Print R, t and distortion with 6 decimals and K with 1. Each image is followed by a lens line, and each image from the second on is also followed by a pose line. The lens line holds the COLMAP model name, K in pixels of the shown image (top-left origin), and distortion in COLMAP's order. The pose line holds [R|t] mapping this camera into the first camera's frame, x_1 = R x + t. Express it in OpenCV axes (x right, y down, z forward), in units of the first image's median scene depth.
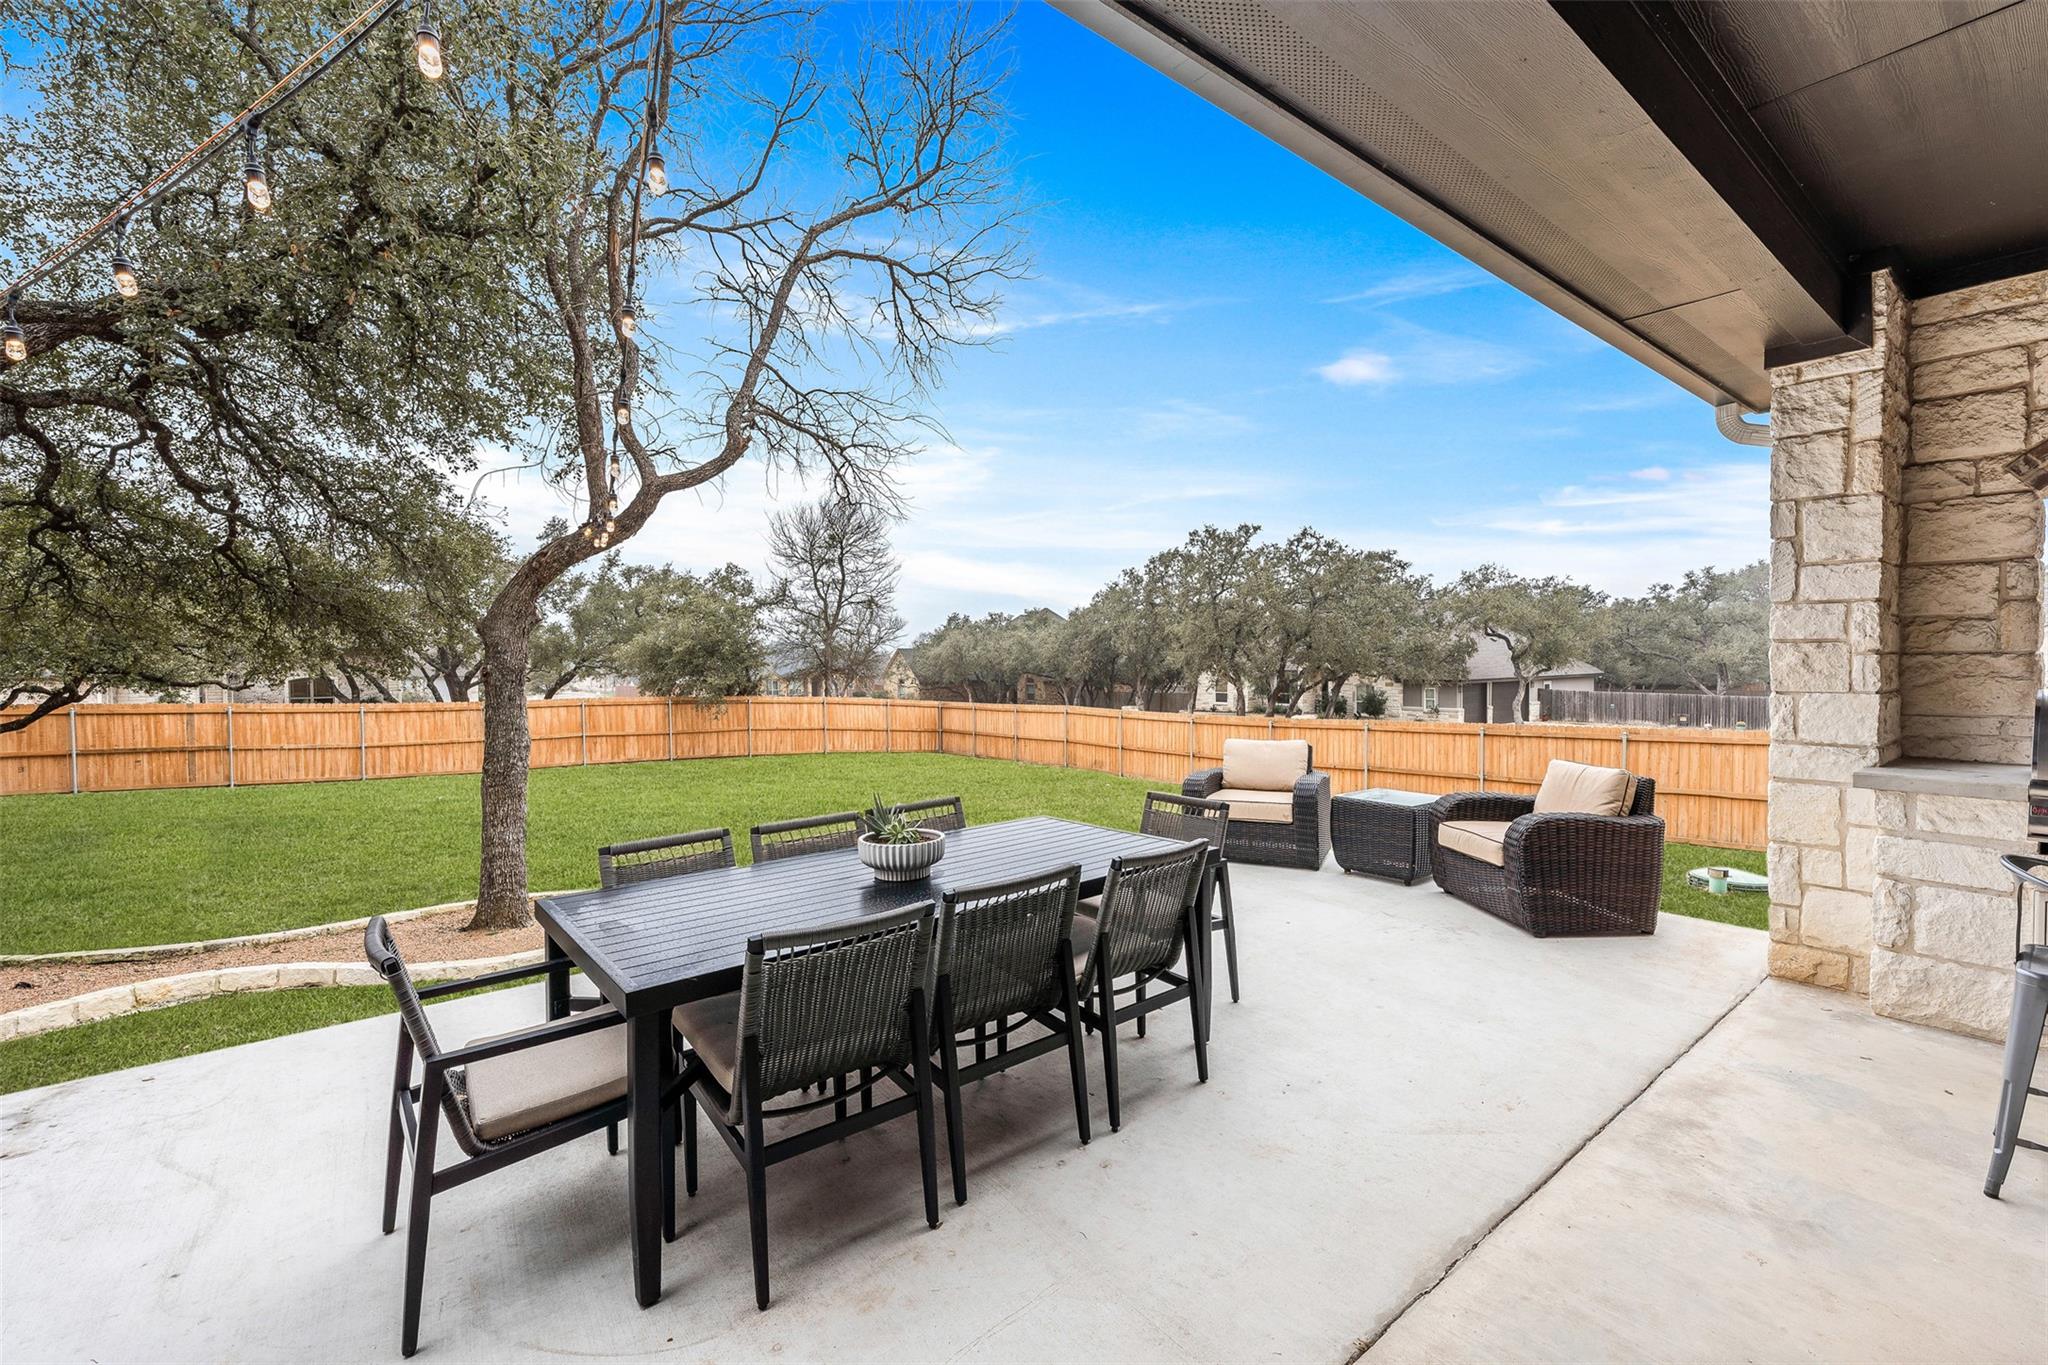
lens RADIAL K [[863.4, 0, 1029.4], [0, 863.4, 673.6], [0, 0, 1]] dist [0.000110, -0.001464]
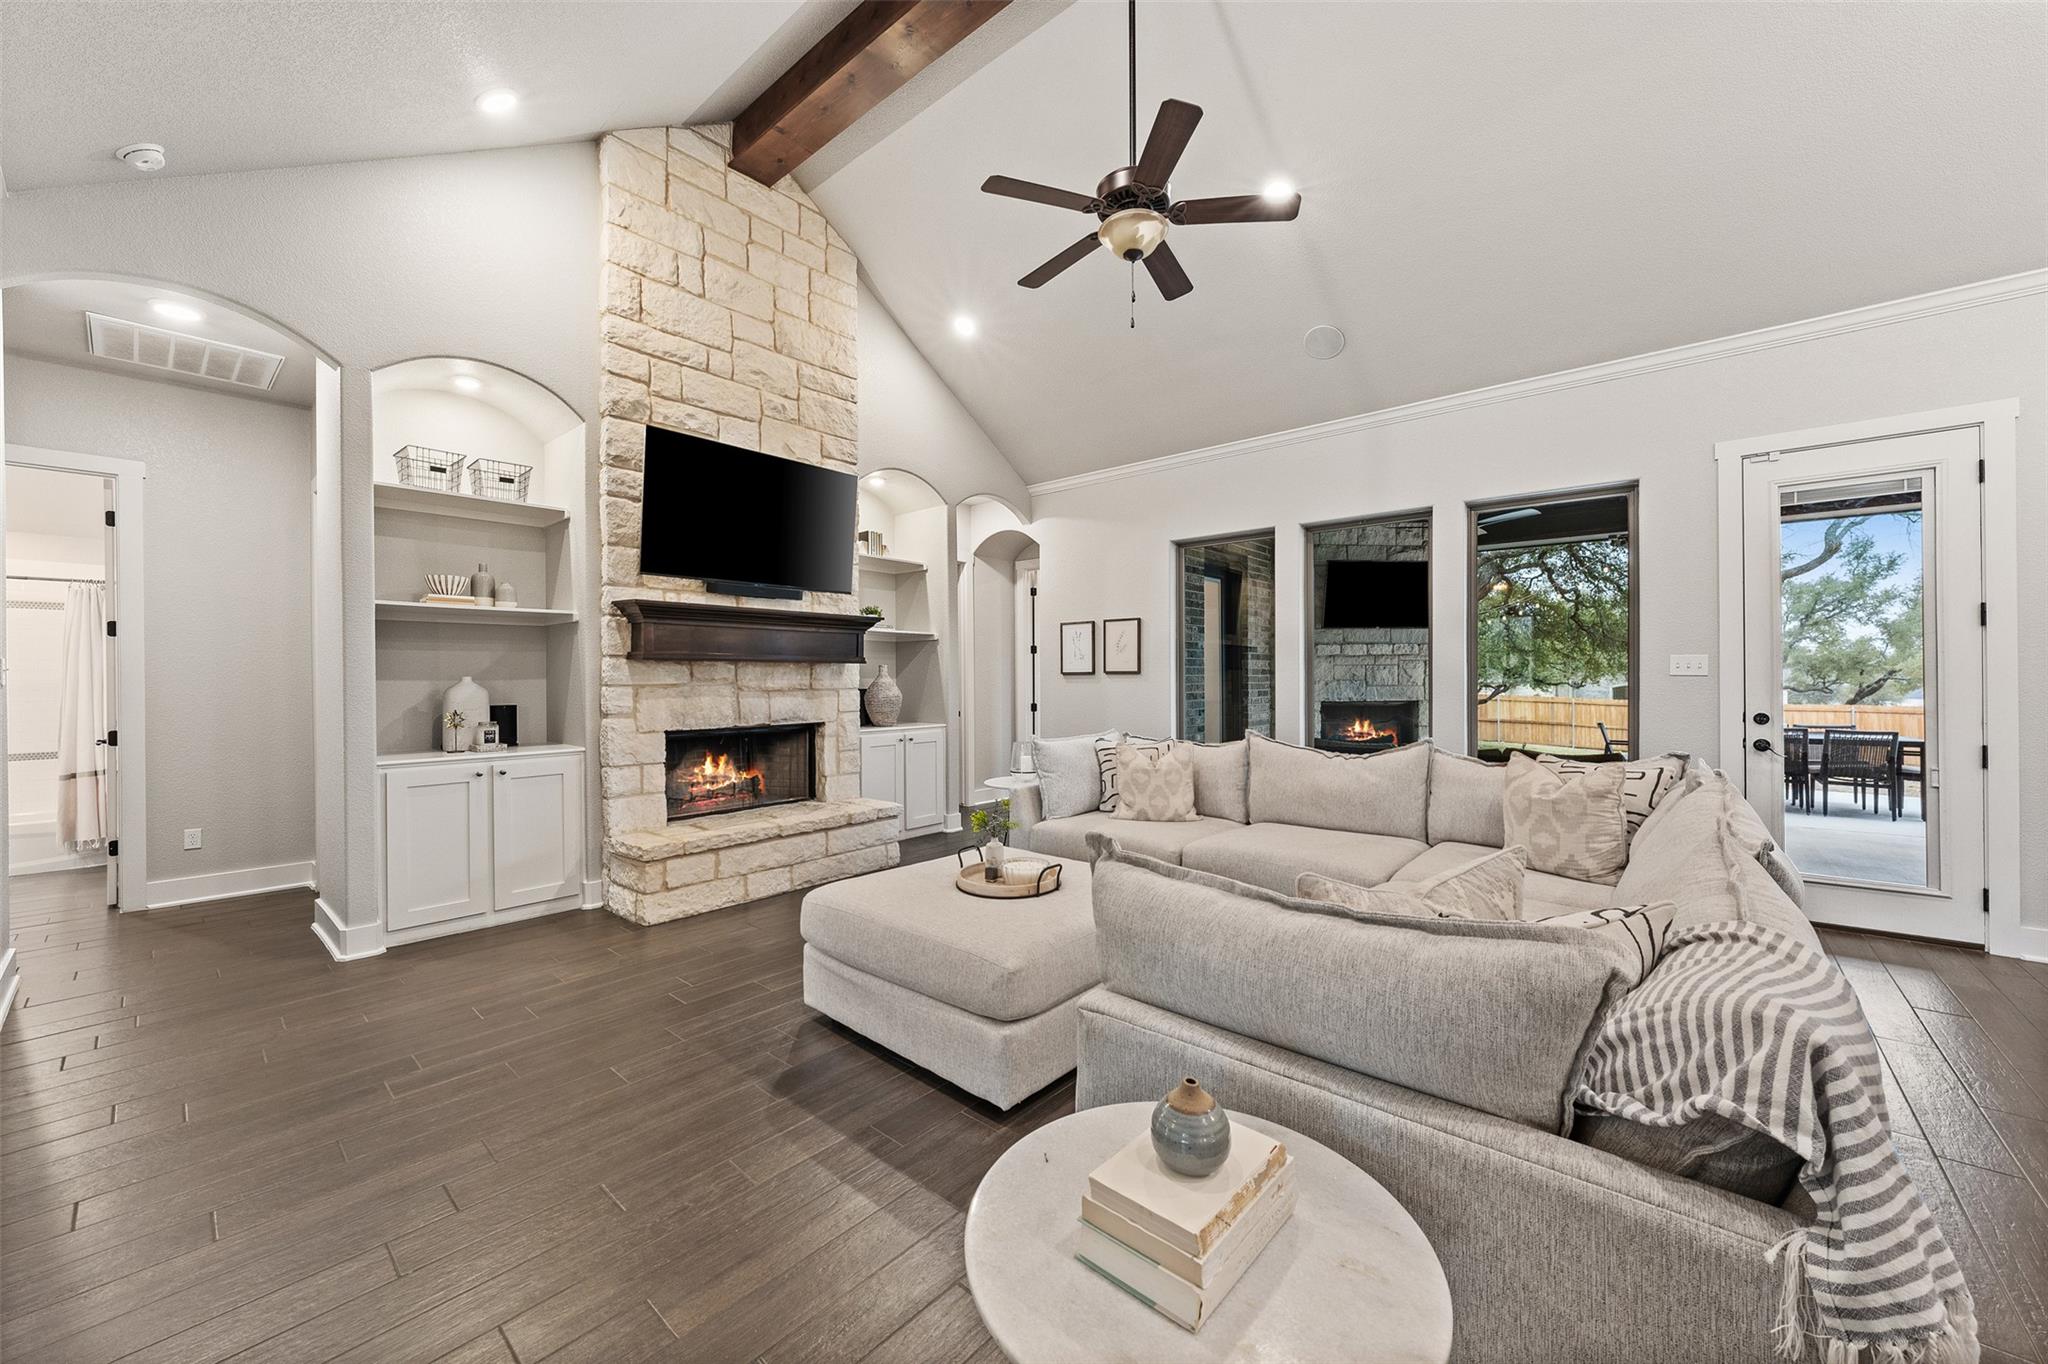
lens RADIAL K [[755.4, 0, 1032.6], [0, 755.4, 677.0], [0, 0, 1]] dist [-0.000604, 0.000002]
pose [[0.202454, 0.003009, -0.979287, 0.502684], [-0.016664, 0.999861, -0.000373, 0.019716], [0.979150, 0.016394, 0.202476, -0.551217]]
